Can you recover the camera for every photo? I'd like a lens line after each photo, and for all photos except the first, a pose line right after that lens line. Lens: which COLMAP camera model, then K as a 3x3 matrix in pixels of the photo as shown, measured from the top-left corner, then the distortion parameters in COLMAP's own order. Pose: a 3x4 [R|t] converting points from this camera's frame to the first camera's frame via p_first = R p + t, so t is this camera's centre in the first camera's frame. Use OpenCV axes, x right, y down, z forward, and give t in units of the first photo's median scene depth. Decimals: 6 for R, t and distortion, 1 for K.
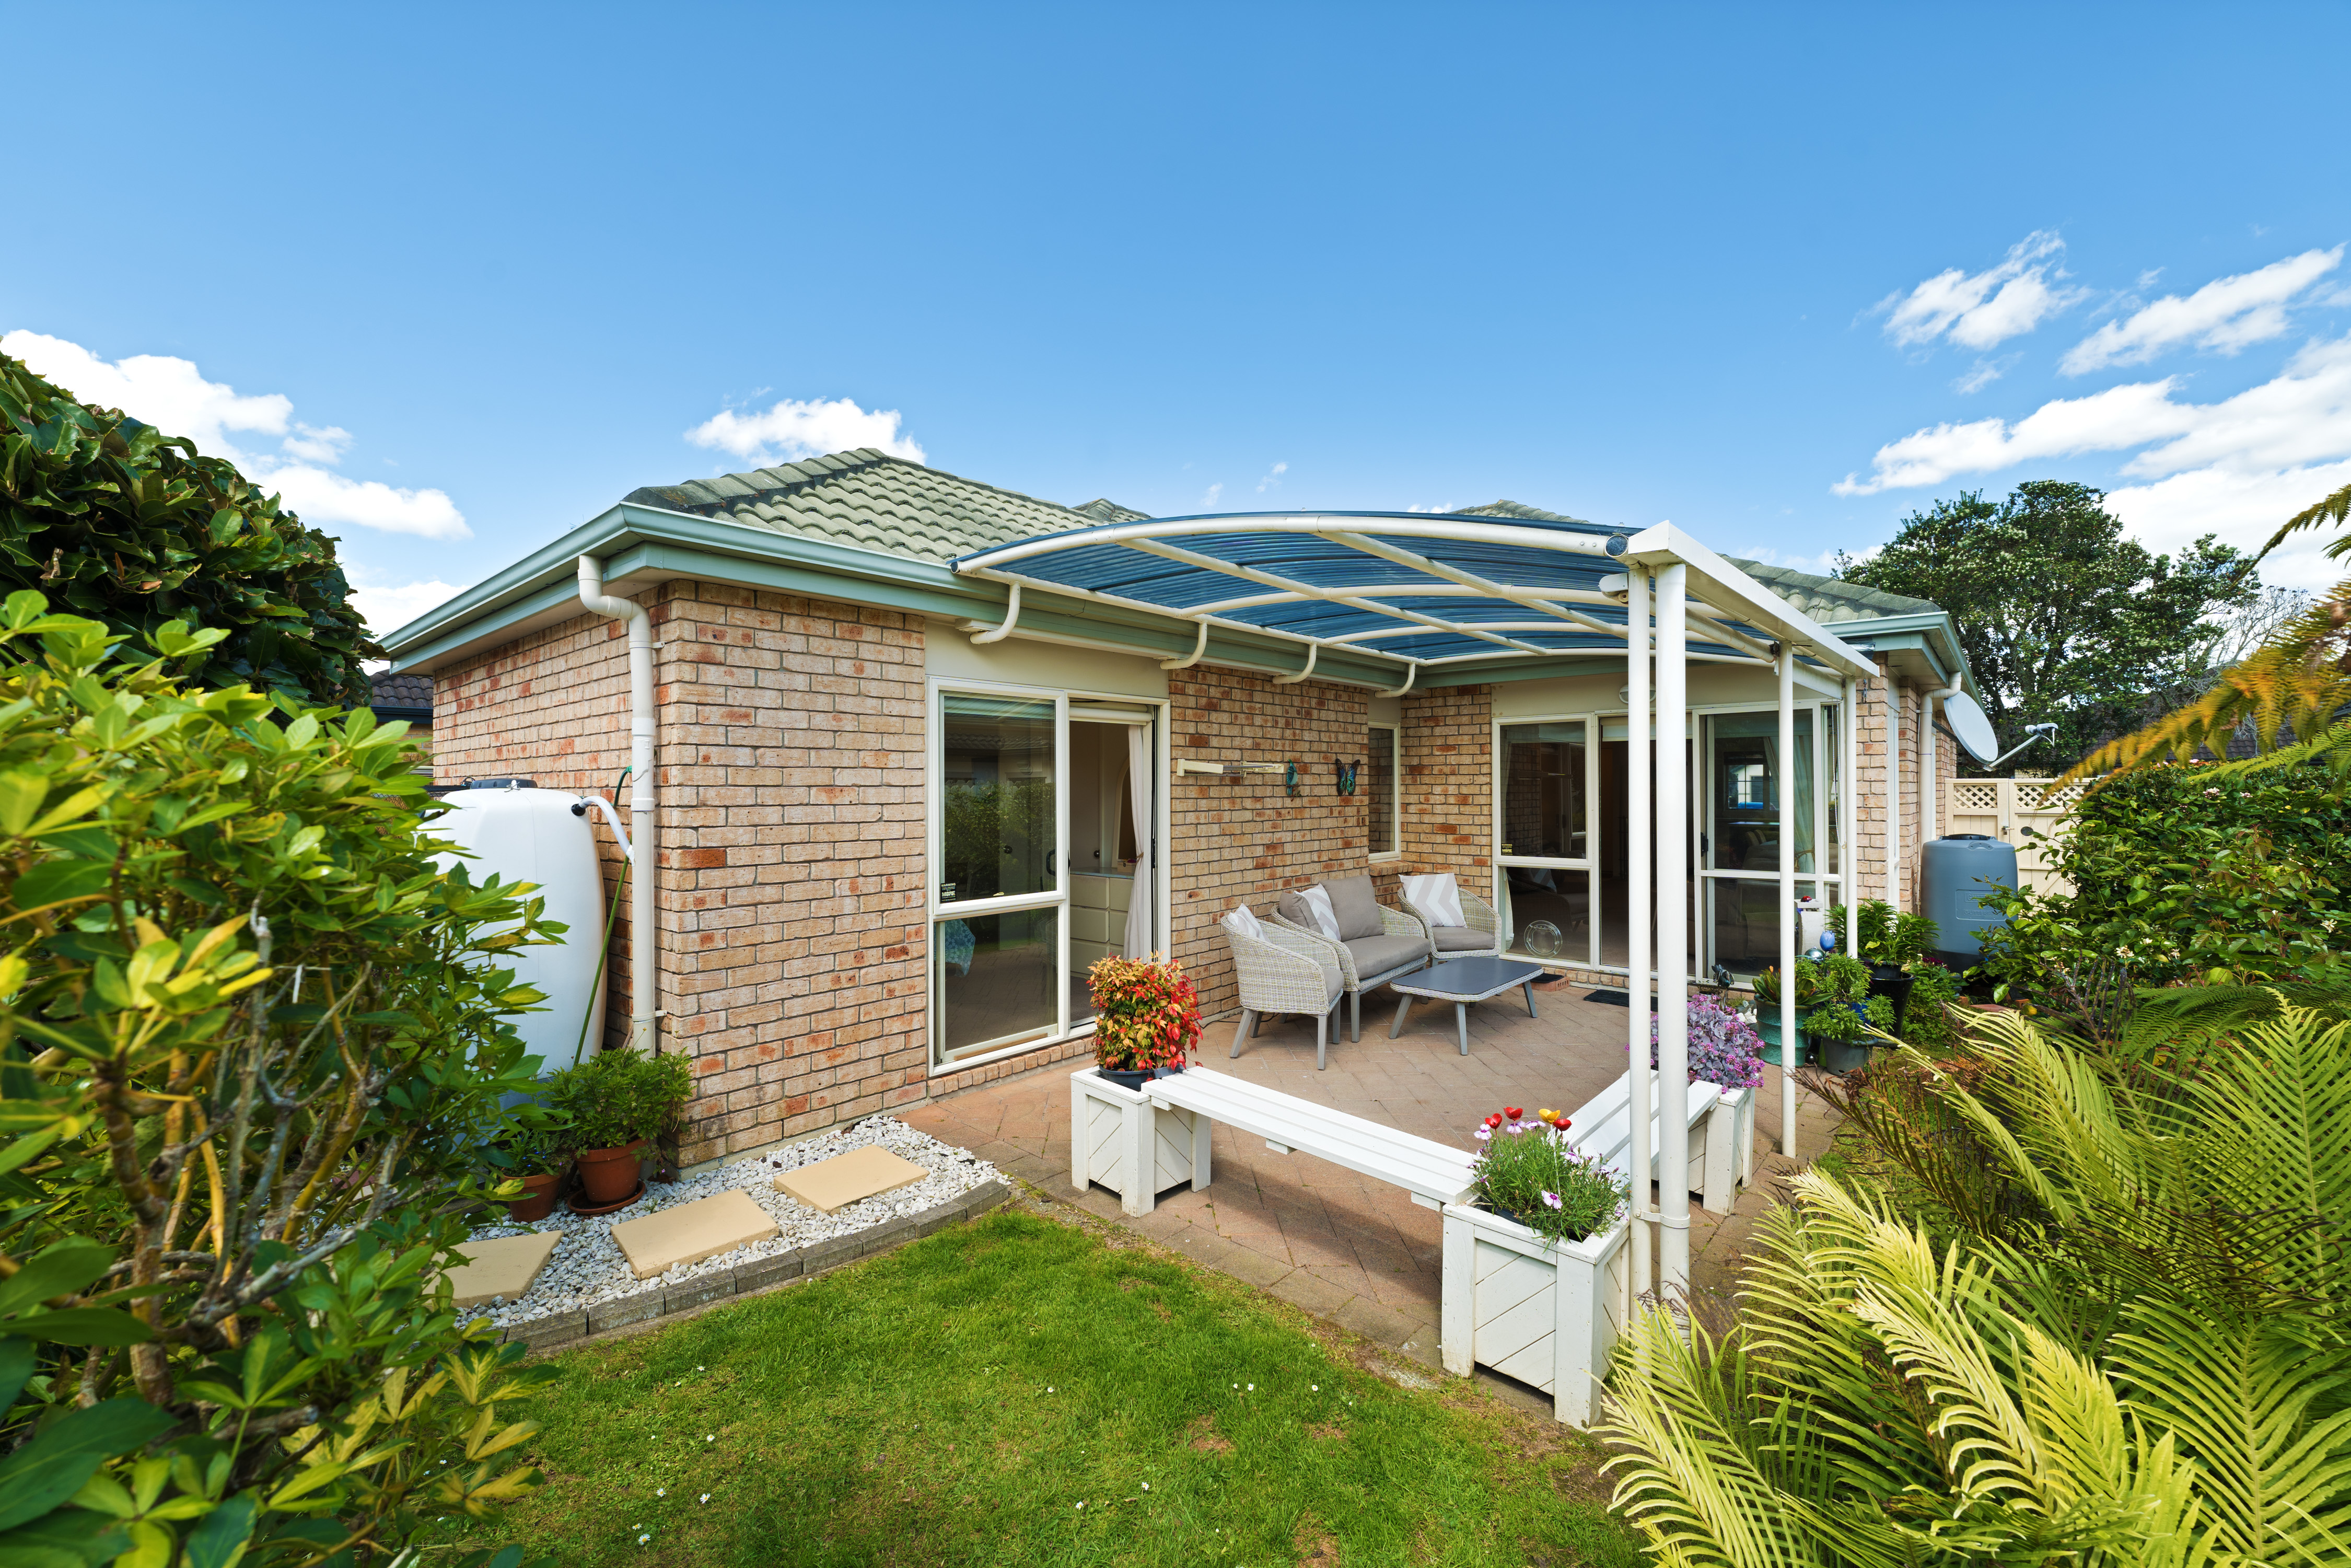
lens RADIAL K [[921.9, 0, 1189.2], [0, 921.9, 749.7], [0, 0, 1]] dist [-0.001152, -0.000250]
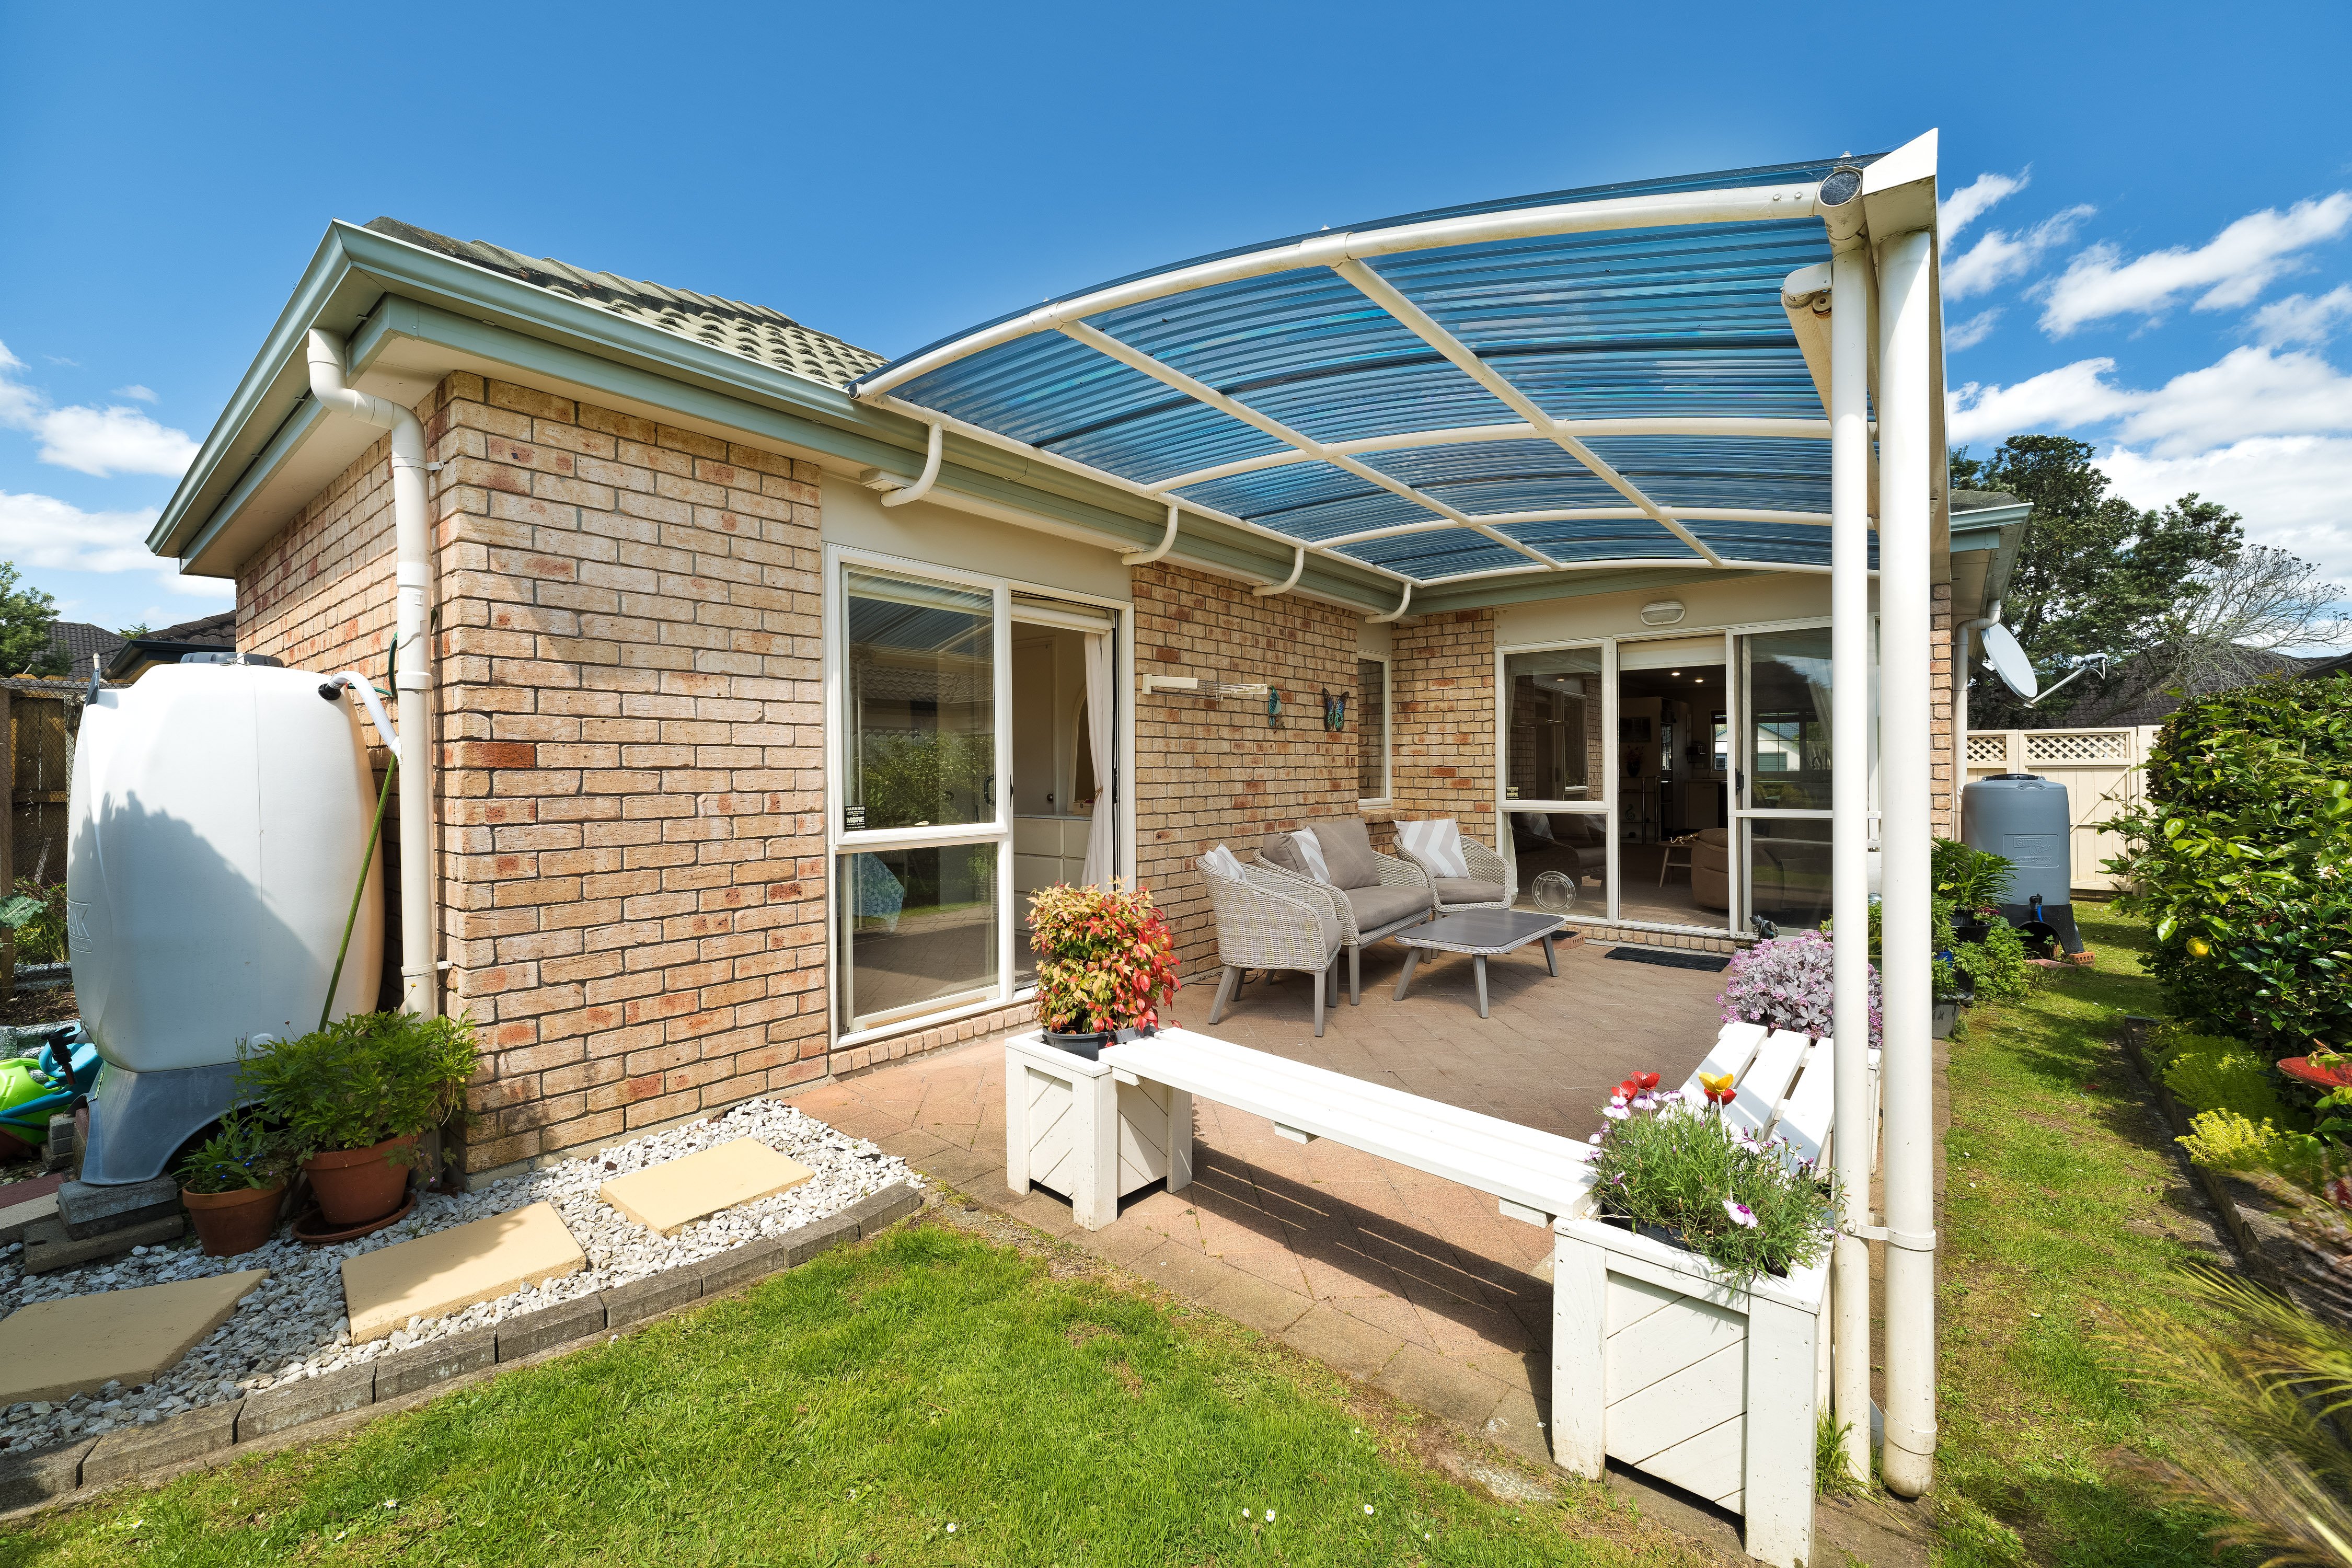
lens RADIAL K [[952.7, 0, 1178.1], [0, 952.7, 739.6], [0, 0, 1]] dist [-0.000260, -0.000108]
pose [[0.999636, -0.004957, 0.026518, -0.006229], [0.004418, 0.999783, 0.020334, 0.082348], [-0.026613, -0.020209, 0.999442, 0.201717]]
